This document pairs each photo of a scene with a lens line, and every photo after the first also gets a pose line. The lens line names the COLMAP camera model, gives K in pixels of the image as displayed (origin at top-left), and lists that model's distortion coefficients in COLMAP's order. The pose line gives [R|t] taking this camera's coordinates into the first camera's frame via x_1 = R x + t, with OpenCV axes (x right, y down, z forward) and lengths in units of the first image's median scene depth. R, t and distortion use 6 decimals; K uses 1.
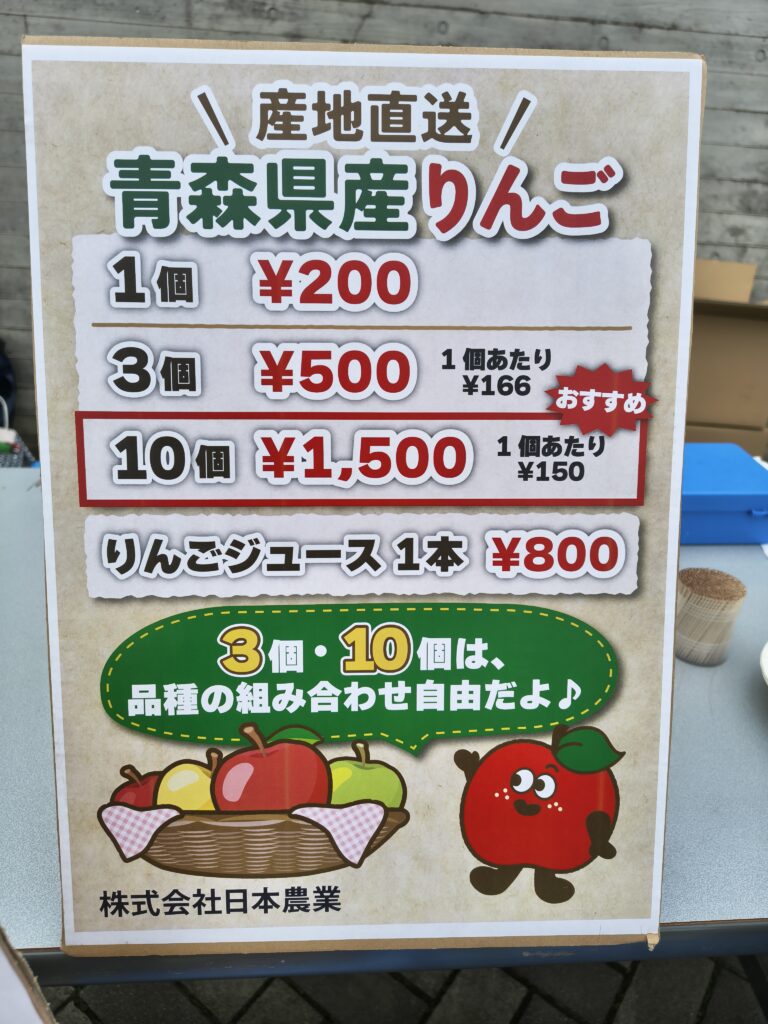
lens RADIAL K [[700.0, 0, 383.9], [0, 700.0, 495.2], [0, 0, 1]] dist [0.009244, -0.002806]
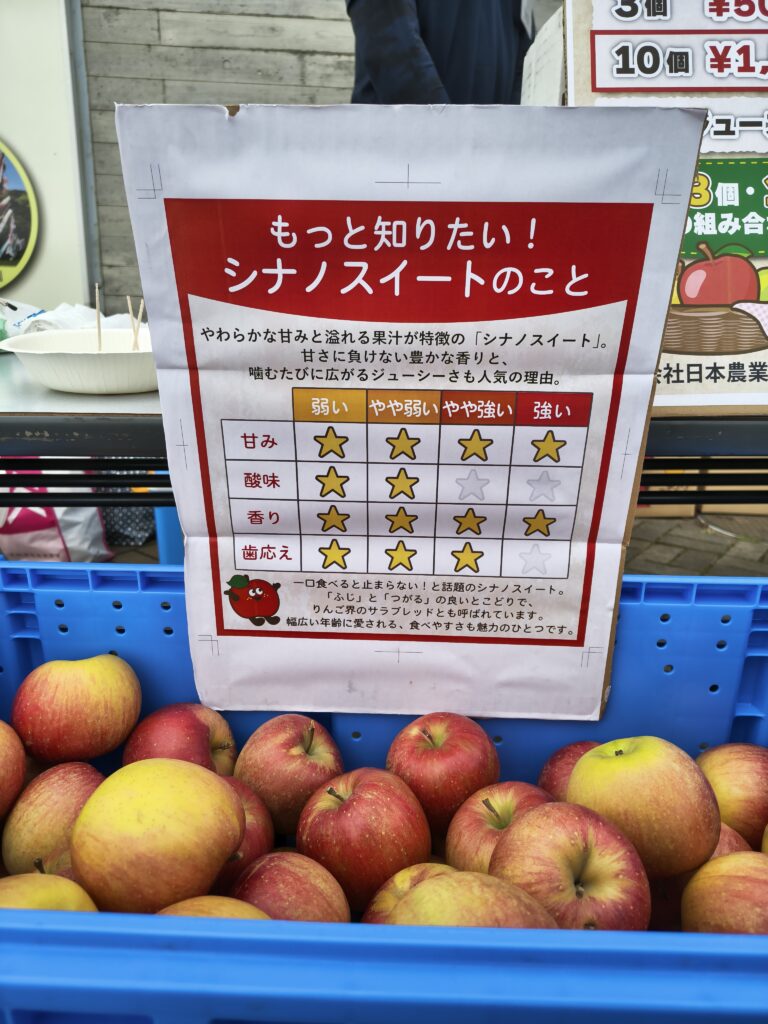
lens RADIAL K [[712.4, 0, 384.0], [0, 712.4, 512.0], [0, 0, 1]] dist [0.003493, -0.001990]
pose [[0.999495, -0.022114, -0.022800, -0.833769], [0.019180, 0.992379, -0.121724, 1.052645], [0.025318, 0.121225, 0.992302, -0.412128]]
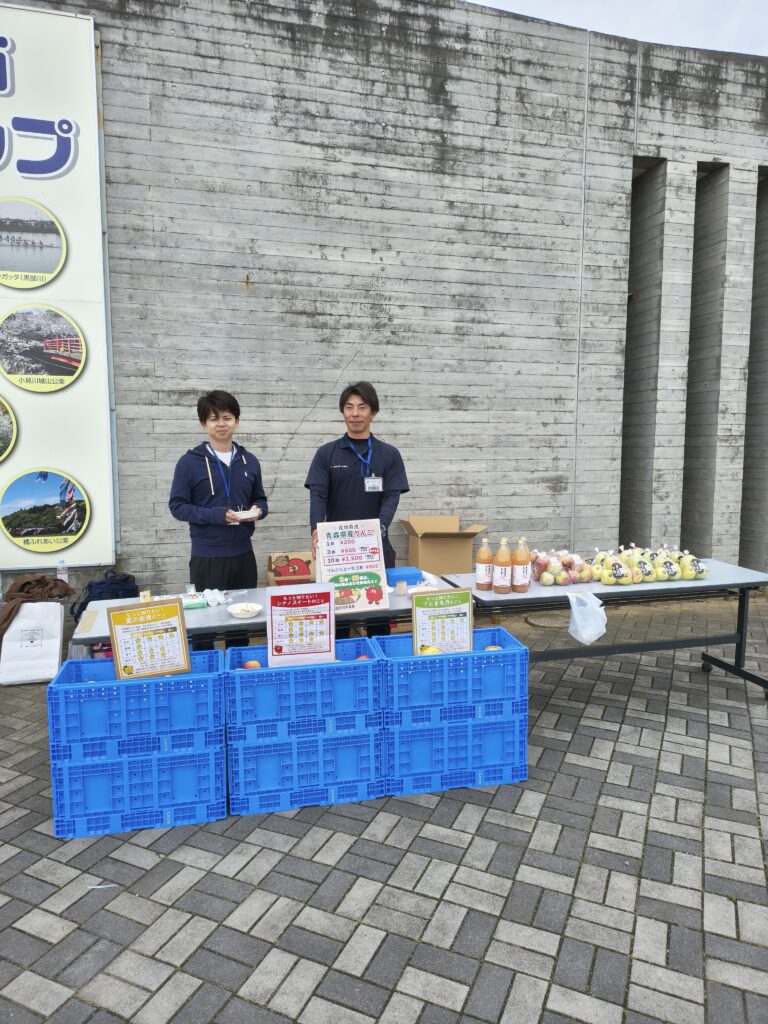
lens RADIAL K [[700.0, 0, 383.9], [0, 700.0, 495.2], [0, 0, 1]] dist [0.009244, -0.002806]
pose [[0.973599, -0.076723, 0.214985, -1.616974], [0.142737, 0.939601, -0.311088, 2.207731], [-0.178133, 0.333562, 0.925746, -8.397385]]
